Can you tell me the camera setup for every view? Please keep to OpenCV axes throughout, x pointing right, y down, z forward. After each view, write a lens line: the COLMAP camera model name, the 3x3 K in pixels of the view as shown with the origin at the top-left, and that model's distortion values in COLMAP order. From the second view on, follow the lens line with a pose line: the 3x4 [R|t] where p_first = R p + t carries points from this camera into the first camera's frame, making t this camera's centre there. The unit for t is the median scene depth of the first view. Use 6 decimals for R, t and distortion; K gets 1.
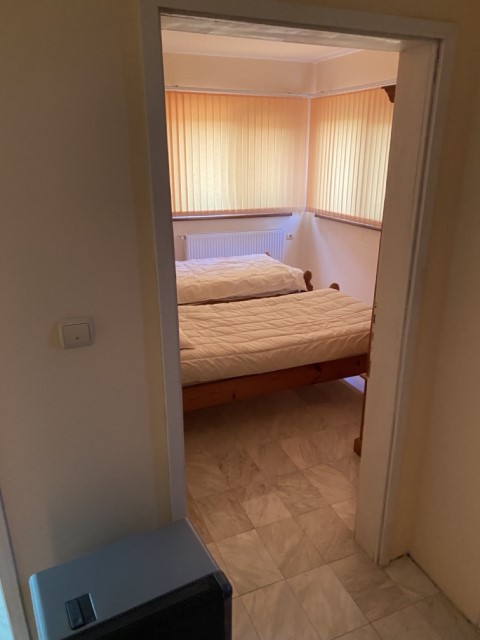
lens RADIAL K [[492.2, 0, 243.4], [0, 492.2, 322.1], [0, 0, 1]] dist [0.053388, -0.048393]
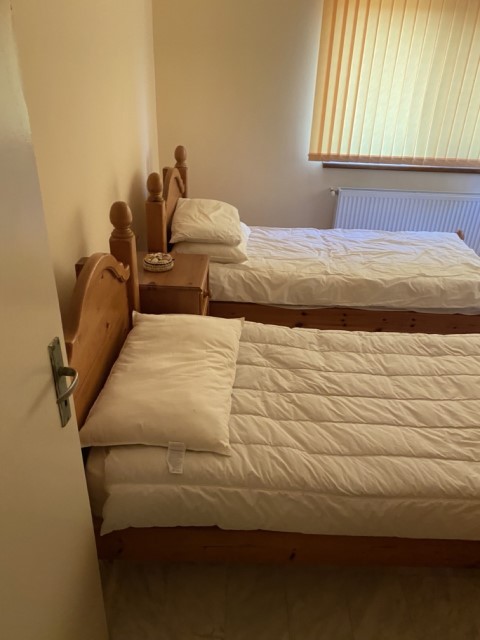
lens RADIAL K [[492.2, 0, 234.9], [0, 492.2, 316.4], [0, 0, 1]] dist [0.053388, -0.048393]
pose [[0.913486, 0.210325, -0.348290, 0.044589], [-0.164602, 0.973883, 0.156393, -0.135900], [0.372087, -0.085533, 0.924248, 0.447948]]
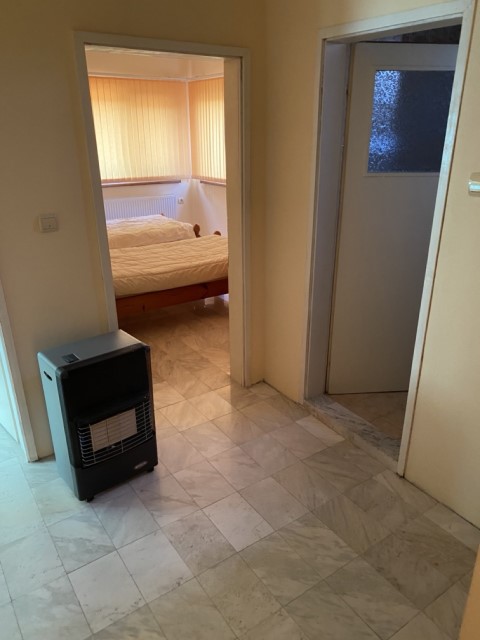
lens RADIAL K [[492.2, 0, 246.1], [0, 492.2, 319.1], [0, 0, 1]] dist [0.053388, -0.048393]
pose [[0.977883, -0.082771, 0.192080, -0.005867], [0.077038, 0.996336, 0.037139, 0.129037], [-0.194450, -0.021520, 0.980676, -0.325121]]
